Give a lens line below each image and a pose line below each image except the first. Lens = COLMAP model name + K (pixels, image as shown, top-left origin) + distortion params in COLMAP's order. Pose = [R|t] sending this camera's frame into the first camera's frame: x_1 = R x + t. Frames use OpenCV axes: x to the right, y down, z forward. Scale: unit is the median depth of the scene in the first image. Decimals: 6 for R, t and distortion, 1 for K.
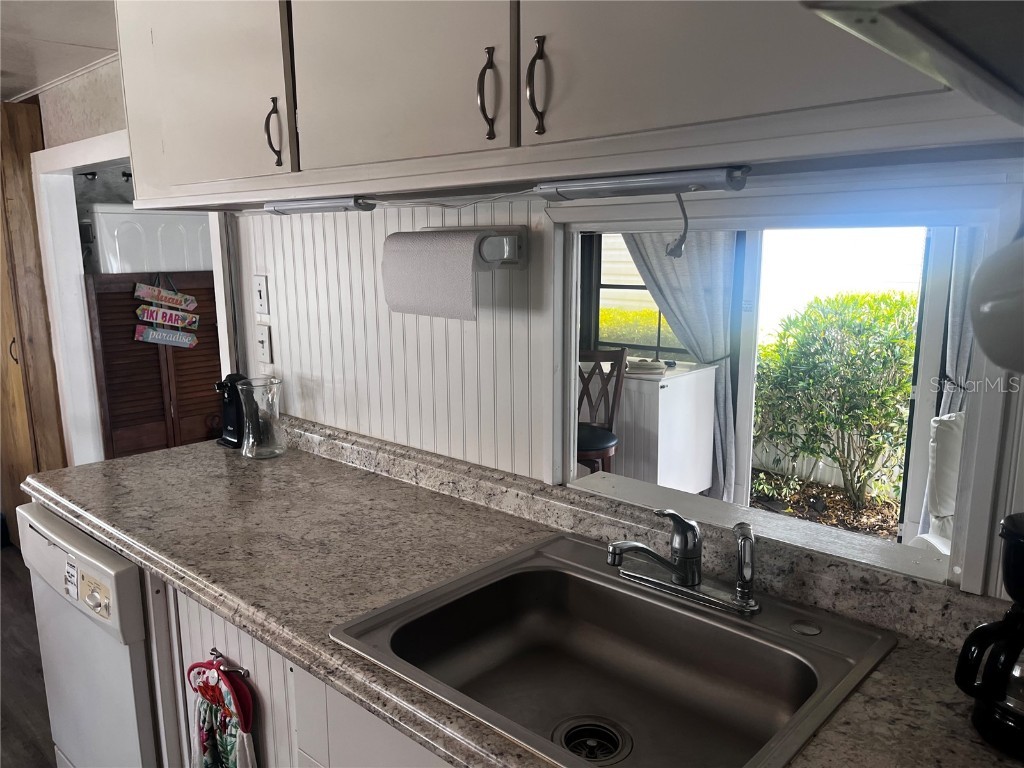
lens RADIAL K [[780.9, 0, 512.0], [0, 780.9, 384.0], [0, 0, 1]] dist [-0.001968, -0.002669]
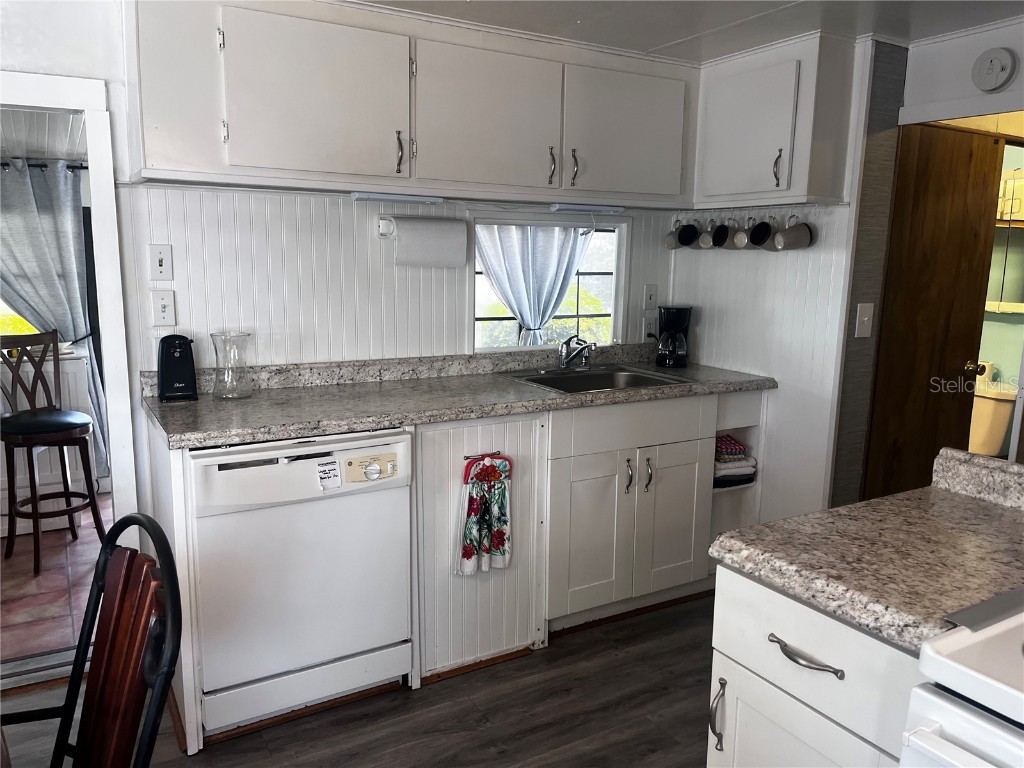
lens RADIAL K [[780.9, 0, 512.0], [0, 780.9, 384.0], [0, 0, 1]] dist [-0.001968, -0.002669]
pose [[0.293940, -0.142815, 0.945094, -1.489686], [0.148728, 0.983565, 0.102371, 0.015959], [-0.944182, 0.110471, 0.310350, 0.270462]]
